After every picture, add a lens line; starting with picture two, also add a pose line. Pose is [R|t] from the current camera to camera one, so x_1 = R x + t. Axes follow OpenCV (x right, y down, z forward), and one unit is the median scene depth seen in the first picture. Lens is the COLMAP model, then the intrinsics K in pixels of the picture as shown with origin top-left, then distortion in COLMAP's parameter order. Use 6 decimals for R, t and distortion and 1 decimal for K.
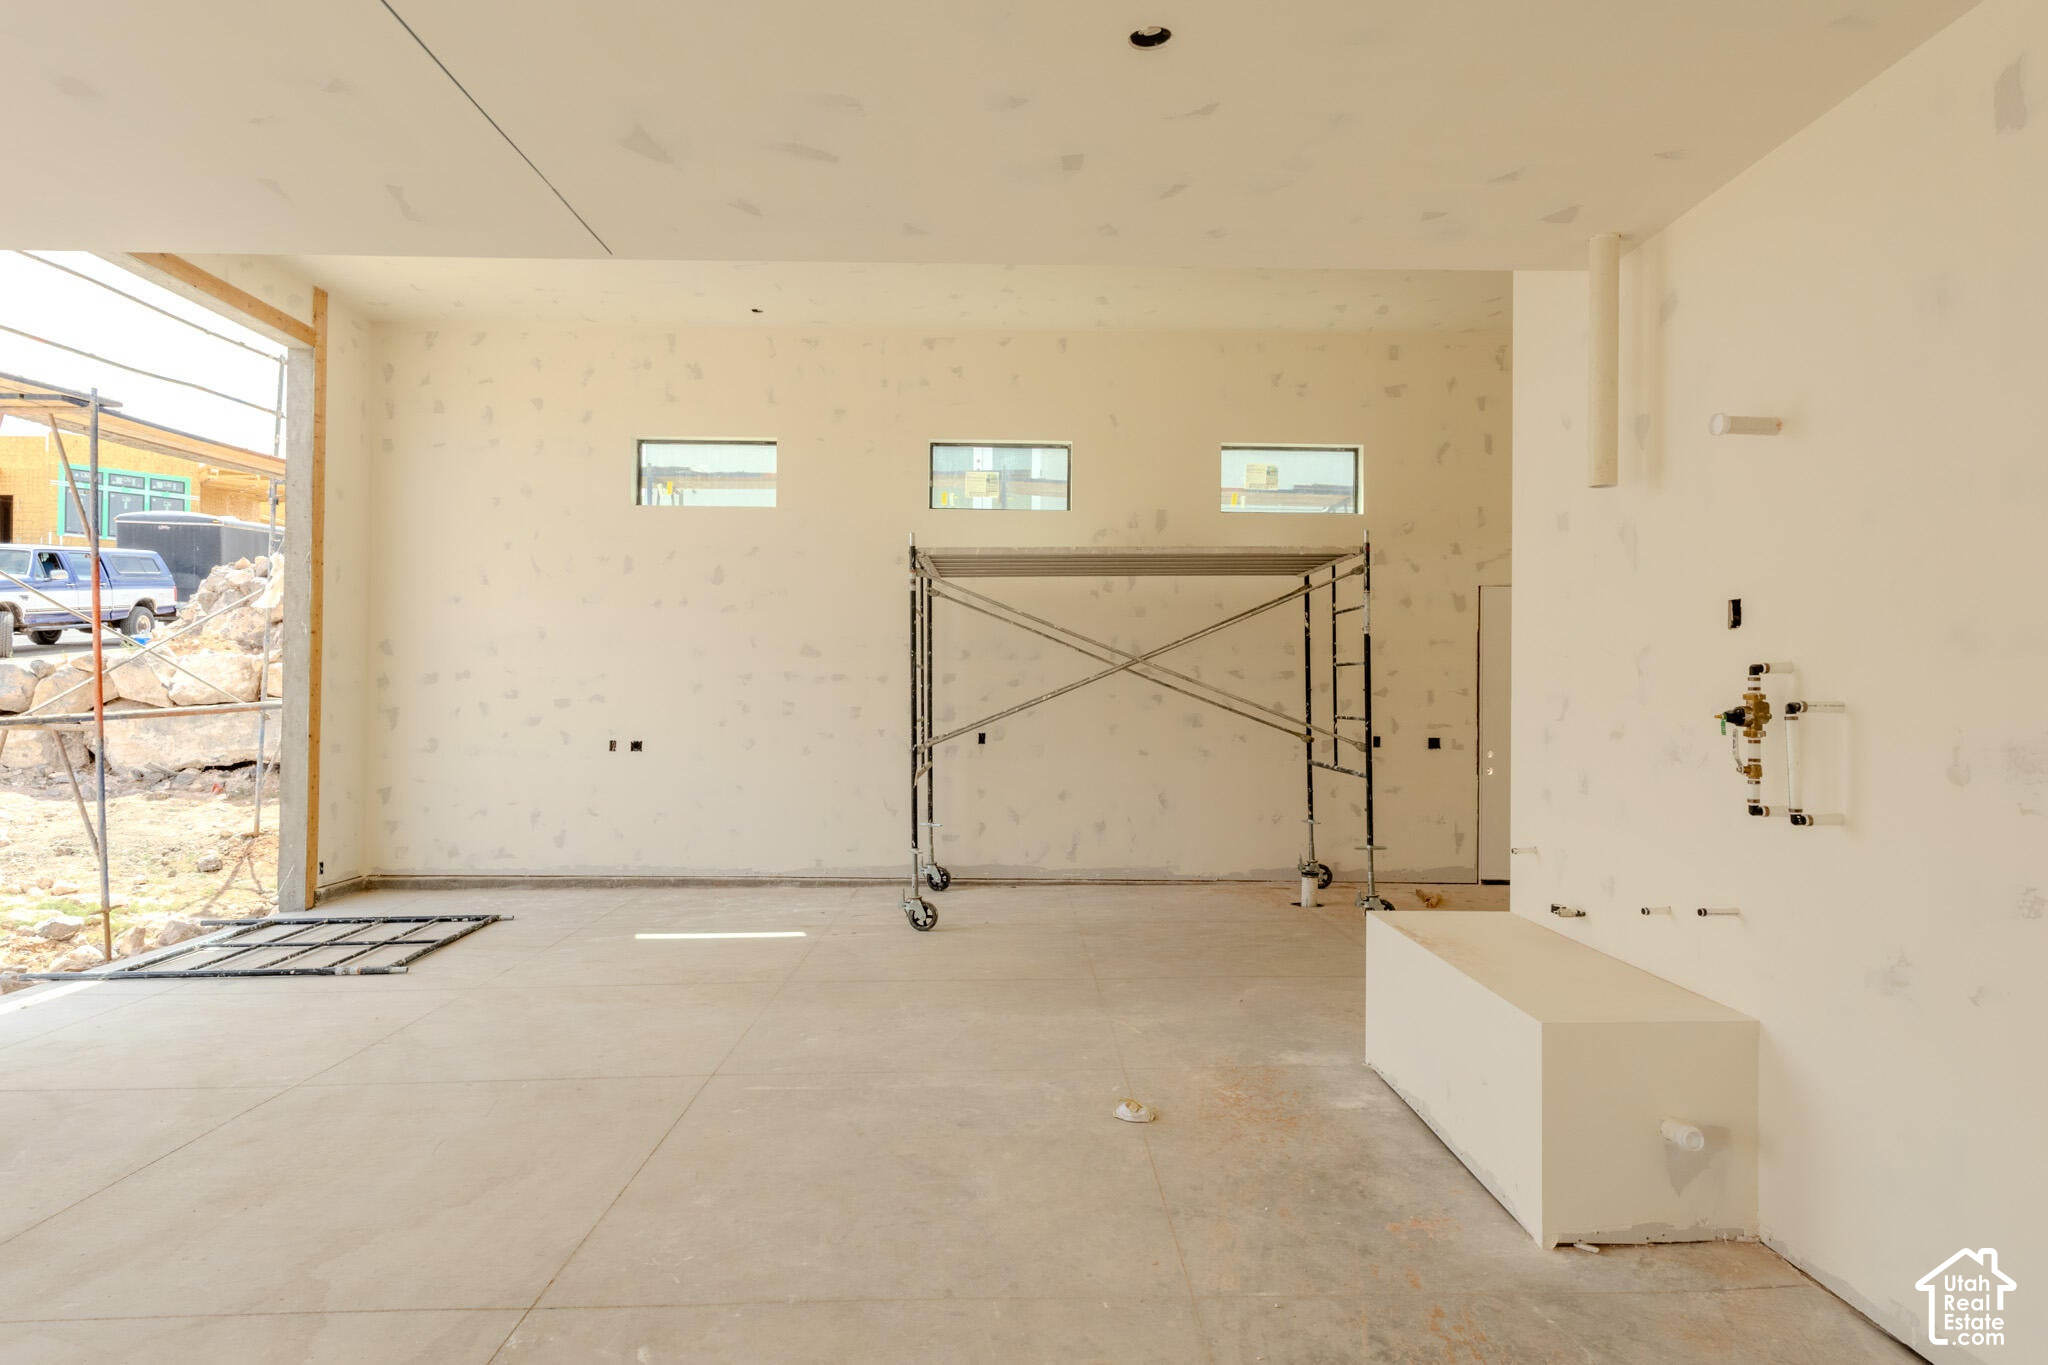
lens RADIAL K [[1136.3, 0, 1021.0], [0, 1136.3, 679.0], [0, 0, 1]] dist [0.007789, 0.000836]
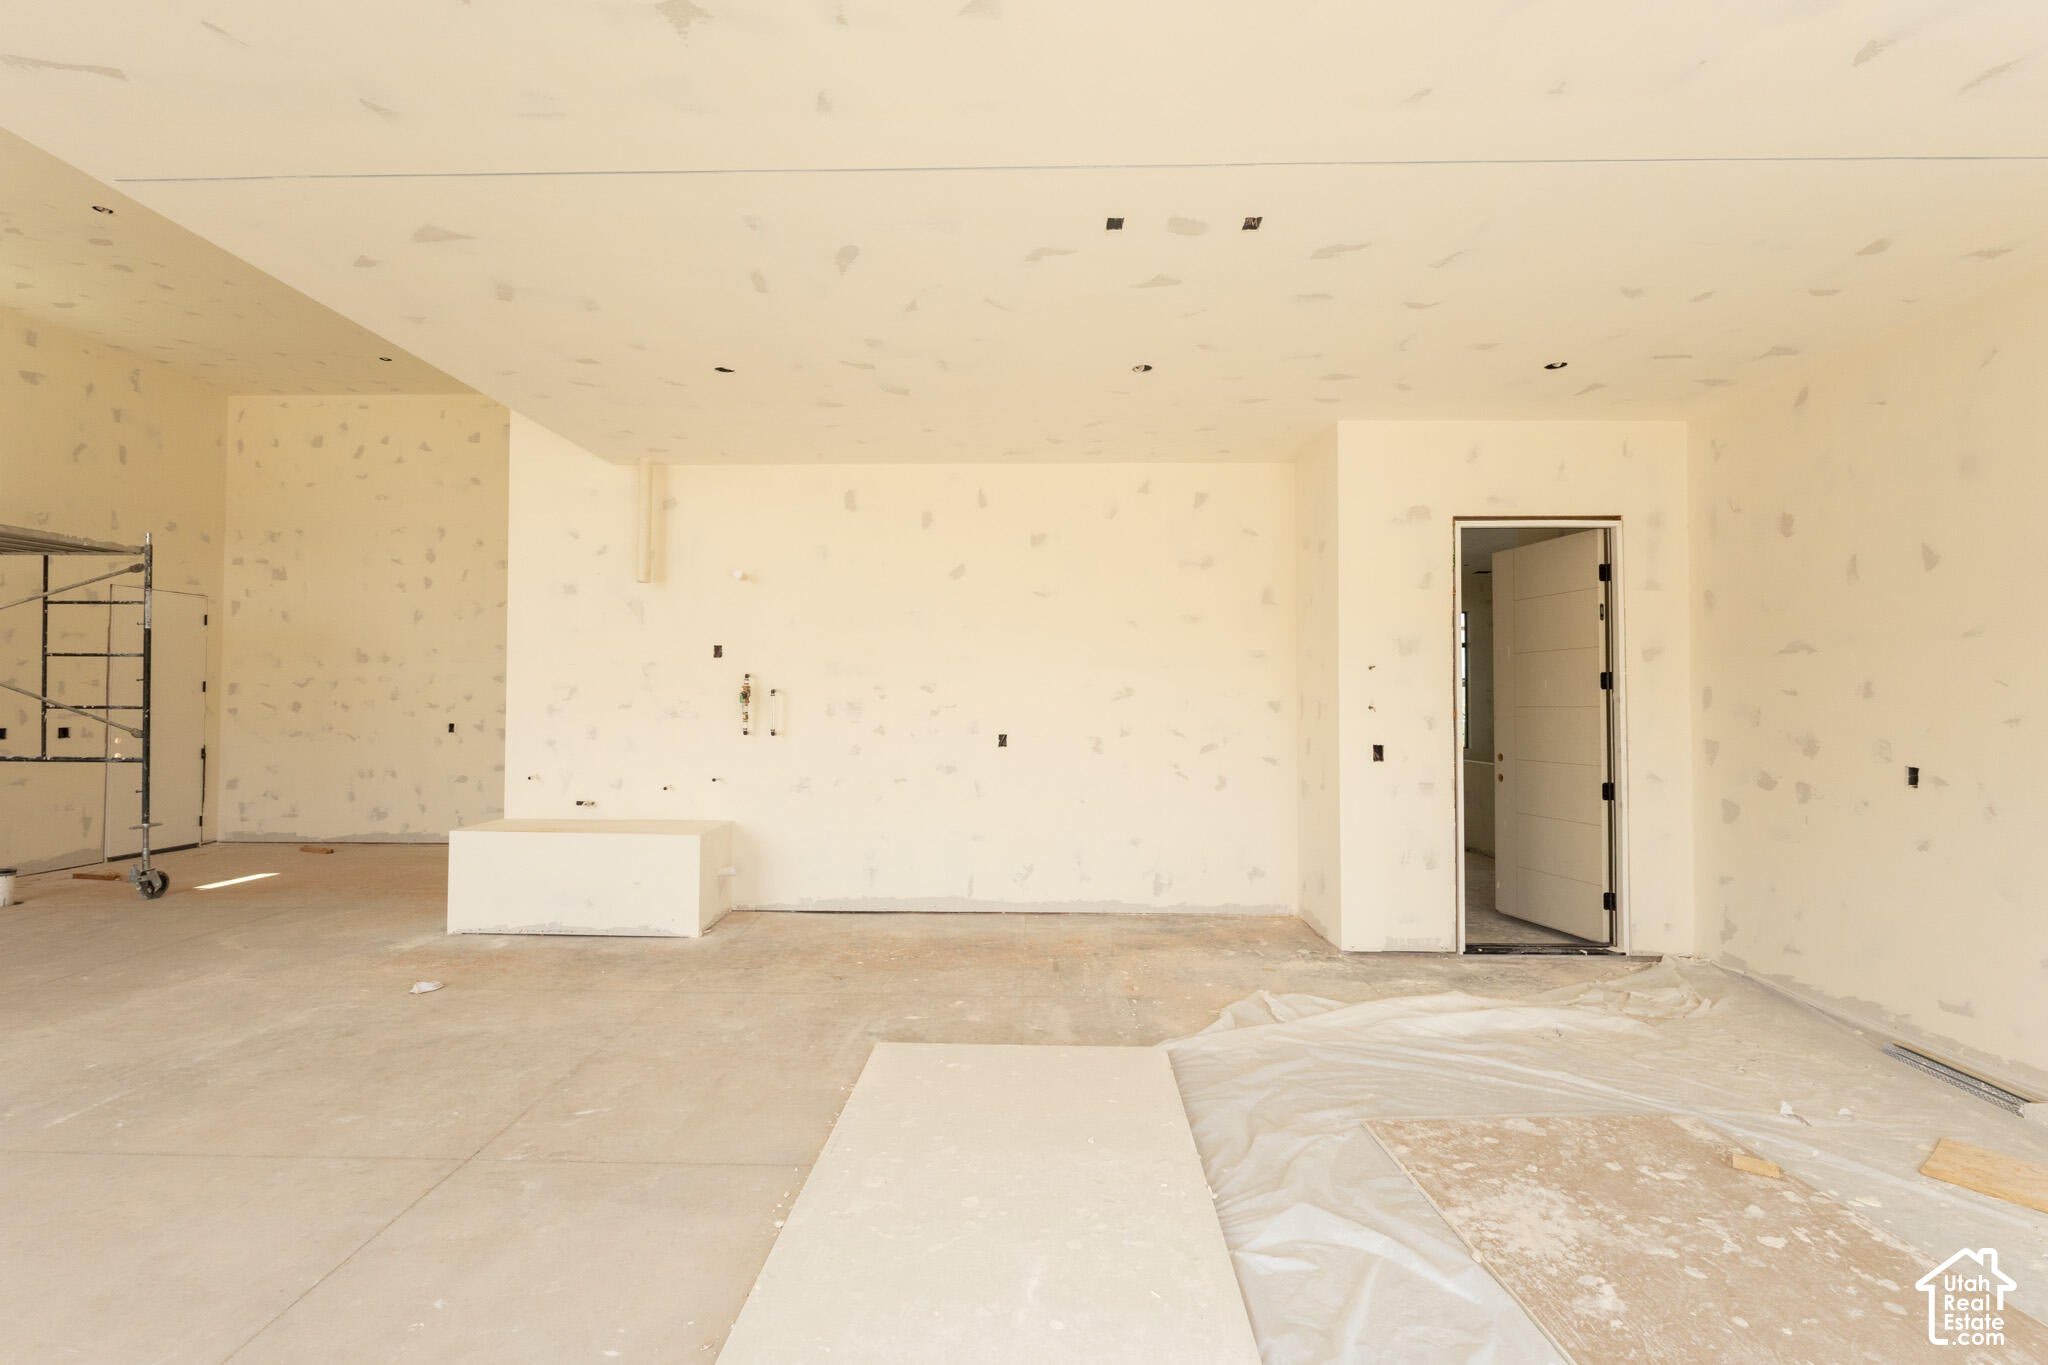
lens RADIAL K [[940.5, 0, 1017.9], [0, 940.5, 679.1], [0, 0, 1]] dist [0.001772, 0.001465]
pose [[0.036912, 0.016165, 0.999188, -0.561424], [-0.017294, 0.999730, -0.015534, 0.008065], [-0.999169, -0.016707, 0.037181, 0.137223]]
